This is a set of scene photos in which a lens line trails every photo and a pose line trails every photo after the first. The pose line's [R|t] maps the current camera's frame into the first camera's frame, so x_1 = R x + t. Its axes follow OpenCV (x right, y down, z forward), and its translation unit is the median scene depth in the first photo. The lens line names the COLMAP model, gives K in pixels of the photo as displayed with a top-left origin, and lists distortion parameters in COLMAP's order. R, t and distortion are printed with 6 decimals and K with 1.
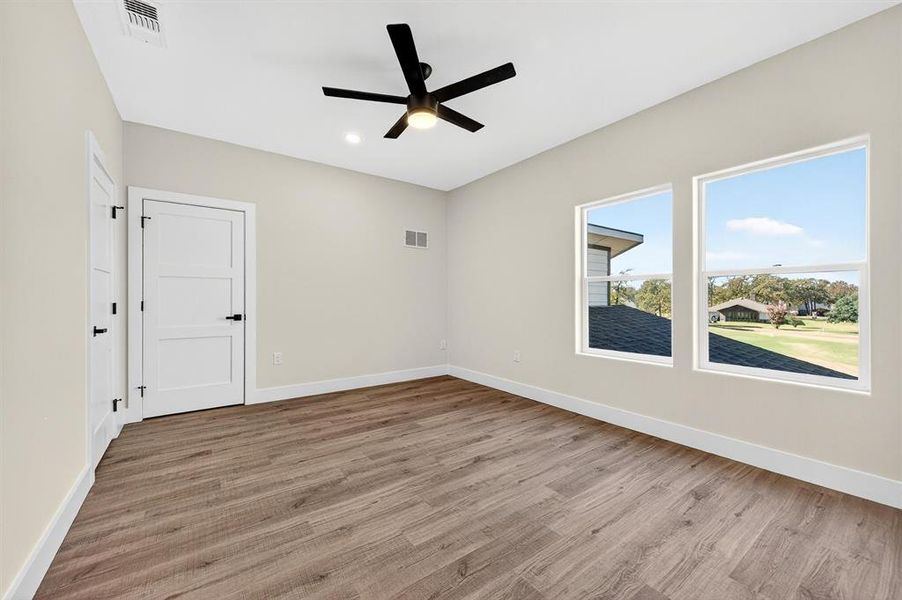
lens RADIAL K [[356.7, 0, 449.1], [0, 356.7, 297.5], [0, 0, 1]] dist [0.001755, -0.000337]
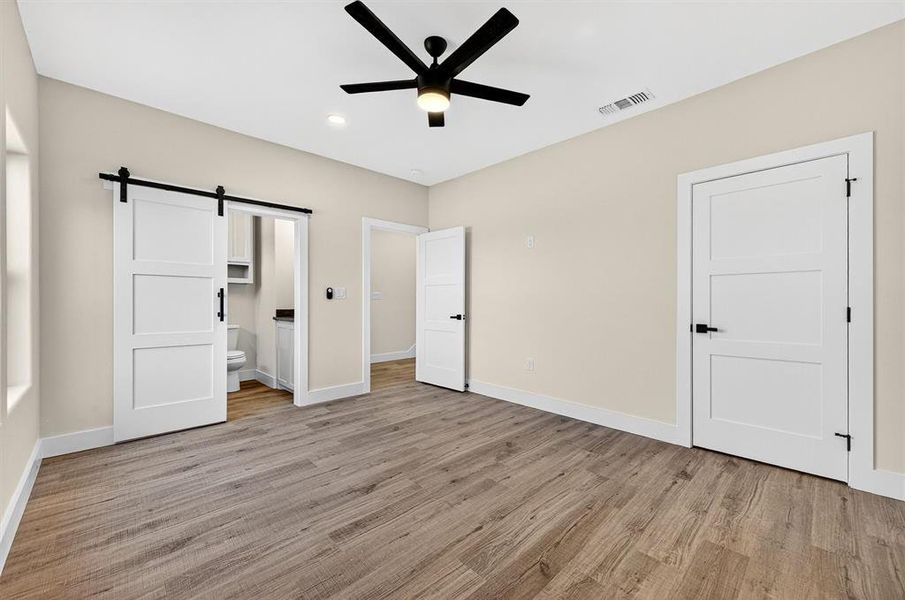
lens RADIAL K [[357.9, 0, 451.0], [0, 357.9, 301.1], [0, 0, 1]] dist [0.001755, -0.000337]
pose [[-0.990480, -0.003635, -0.137607, 0.007990], [-0.003866, 0.999992, 0.001413, 0.002772], [0.137601, 0.001931, -0.990486, 1.971987]]
